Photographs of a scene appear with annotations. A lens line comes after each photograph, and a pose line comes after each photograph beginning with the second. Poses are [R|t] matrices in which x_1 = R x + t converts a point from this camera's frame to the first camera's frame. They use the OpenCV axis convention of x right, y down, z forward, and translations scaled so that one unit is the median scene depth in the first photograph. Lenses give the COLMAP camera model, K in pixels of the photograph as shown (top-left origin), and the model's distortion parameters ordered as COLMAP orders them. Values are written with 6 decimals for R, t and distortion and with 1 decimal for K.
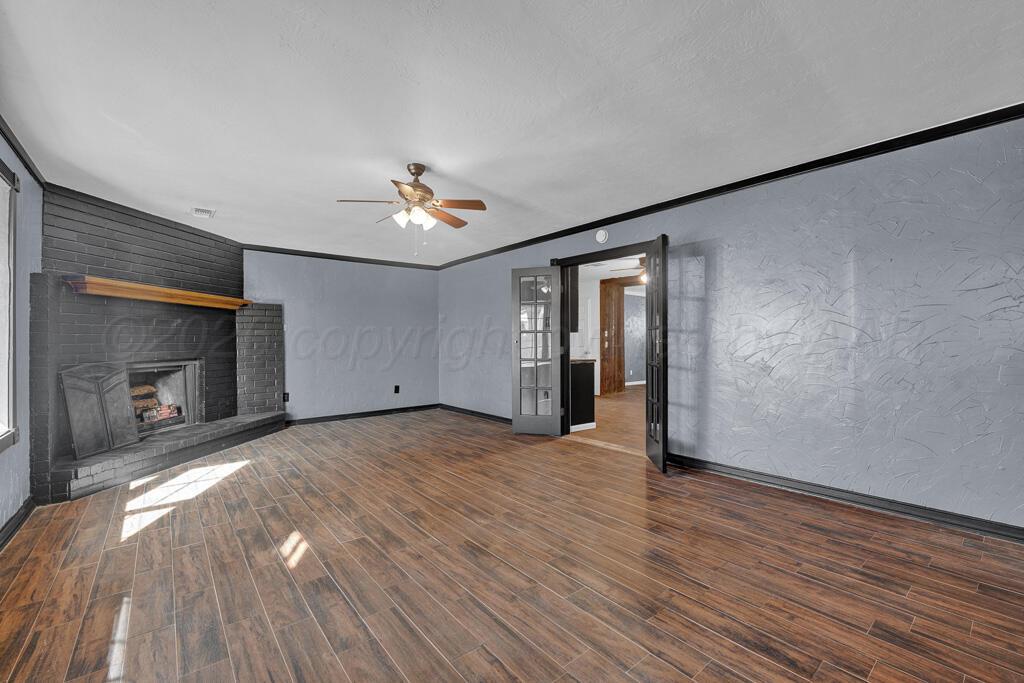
lens RADIAL K [[433.8, 0, 517.6], [0, 433.8, 345.1], [0, 0, 1]] dist [-0.001441, 0.001376]
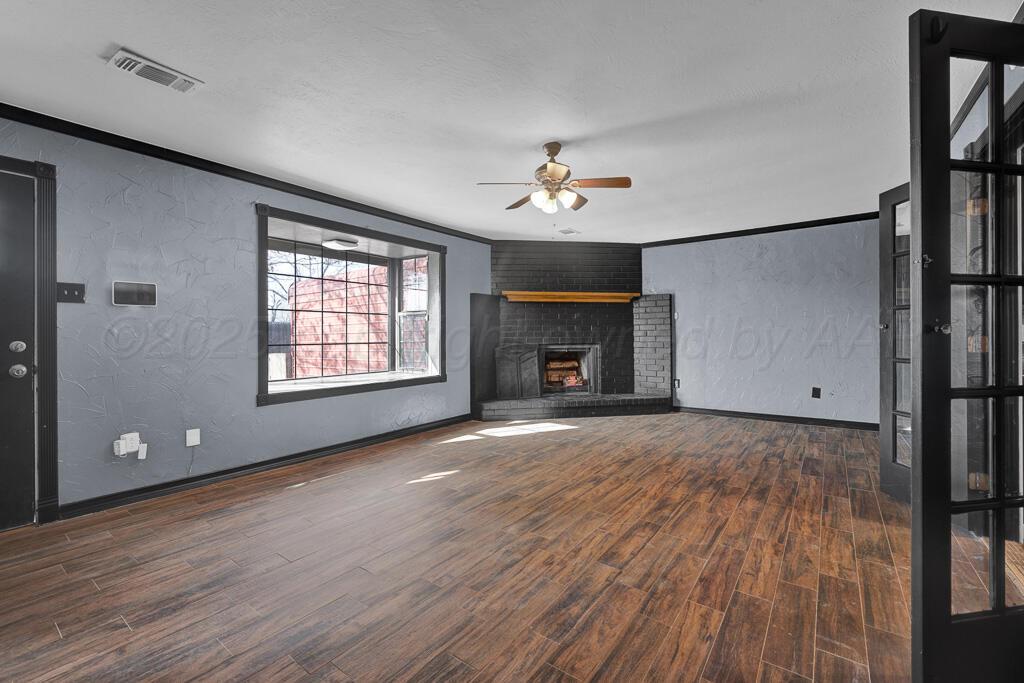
lens RADIAL K [[433.8, 0, 510.1], [0, 433.8, 336.8], [0, 0, 1]] dist [-0.001441, 0.001376]
pose [[0.236547, 0.010464, -0.971564, 0.630967], [-0.000313, 0.999943, 0.010694, -0.001934], [0.971620, -0.002225, 0.236537, 0.628197]]
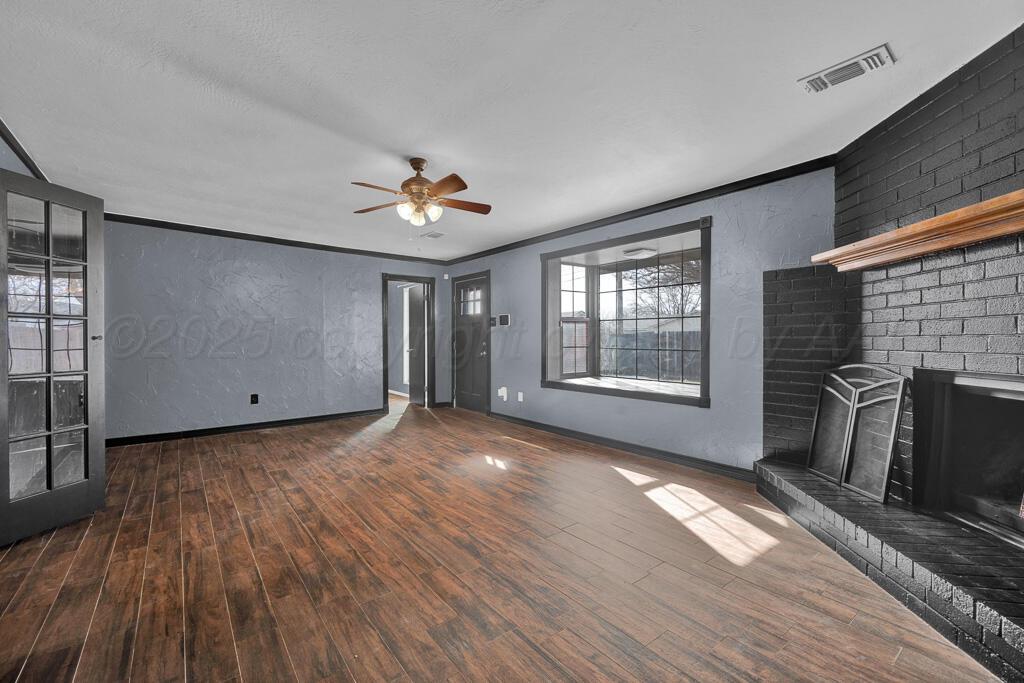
lens RADIAL K [[433.8, 0, 514.9], [0, 433.8, 339.1], [0, 0, 1]] dist [-0.001441, 0.001376]
pose [[-0.999538, 0.005437, 0.029902, -0.448147], [0.005568, 0.999975, 0.004274, -0.006570], [-0.029878, 0.004438, -0.999544, 1.848070]]
